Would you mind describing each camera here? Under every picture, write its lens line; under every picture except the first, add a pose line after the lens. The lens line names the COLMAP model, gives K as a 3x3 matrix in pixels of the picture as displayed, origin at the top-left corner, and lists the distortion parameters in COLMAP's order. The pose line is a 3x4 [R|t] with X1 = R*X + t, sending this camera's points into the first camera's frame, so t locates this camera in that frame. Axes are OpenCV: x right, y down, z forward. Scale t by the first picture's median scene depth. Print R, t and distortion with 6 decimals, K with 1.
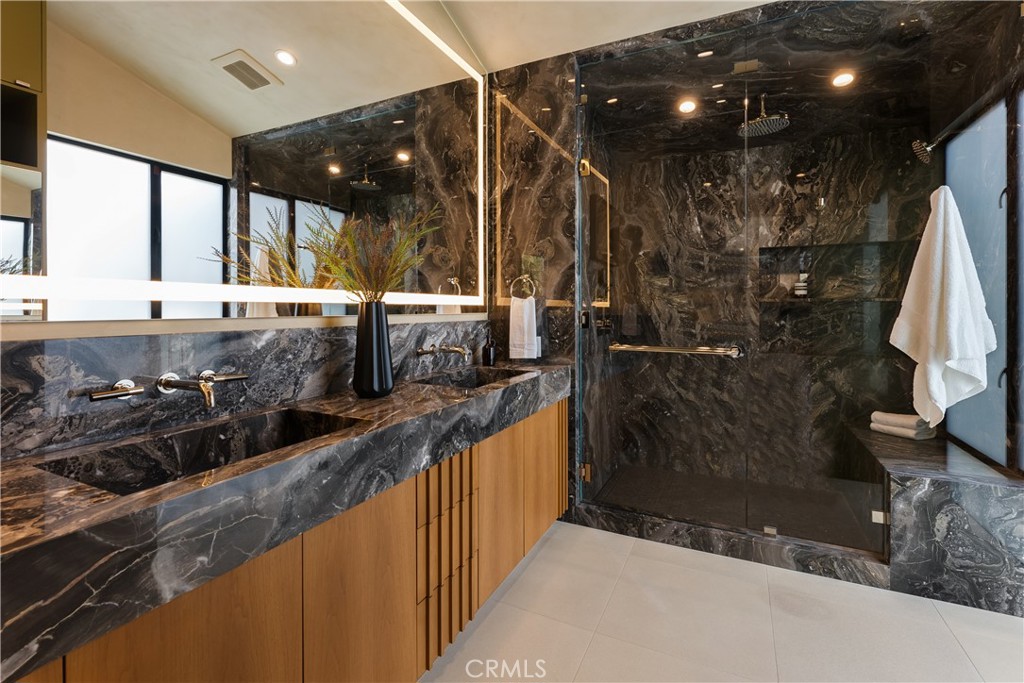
lens RADIAL K [[467.6, 0, 511.1], [0, 467.6, 307.3], [0, 0, 1]] dist [-0.000475, 0.000089]
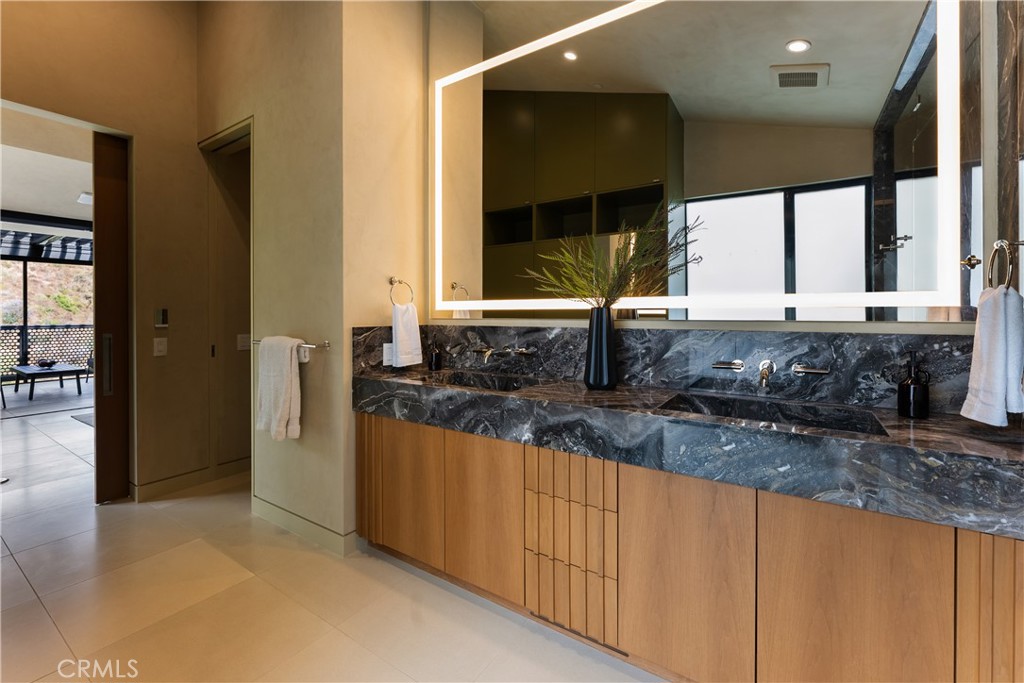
lens RADIAL K [[427.8, 0, 511.6], [0, 427.8, 314.0], [0, 0, 1]] dist [-0.004264, -0.000509]
pose [[-0.126642, 0.001113, -0.991948, 0.494937], [0.003465, 0.999994, 0.000680, 0.001592], [0.991942, -0.003351, -0.126645, 0.579891]]
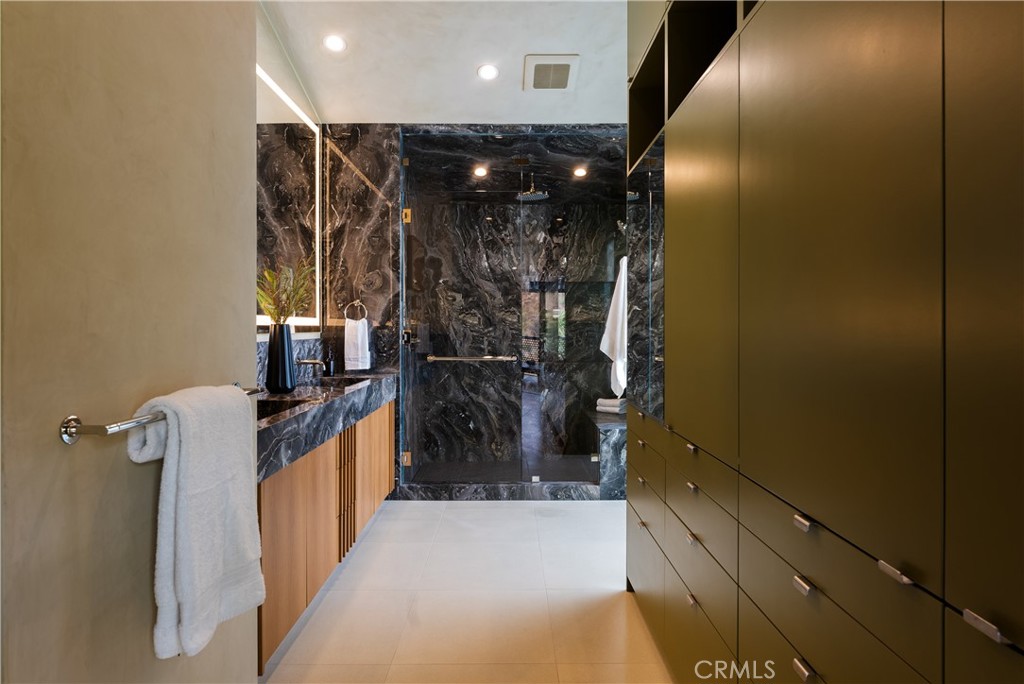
lens RADIAL K [[580.0, 0, 512.7], [0, 580.0, 327.4], [0, 0, 1]] dist [0.000229, -0.000012]
pose [[0.896233, 0.000165, 0.443584, -0.276255], [-0.001675, 0.999994, 0.003013, -0.005338], [-0.443581, -0.003443, 0.896228, -0.518850]]
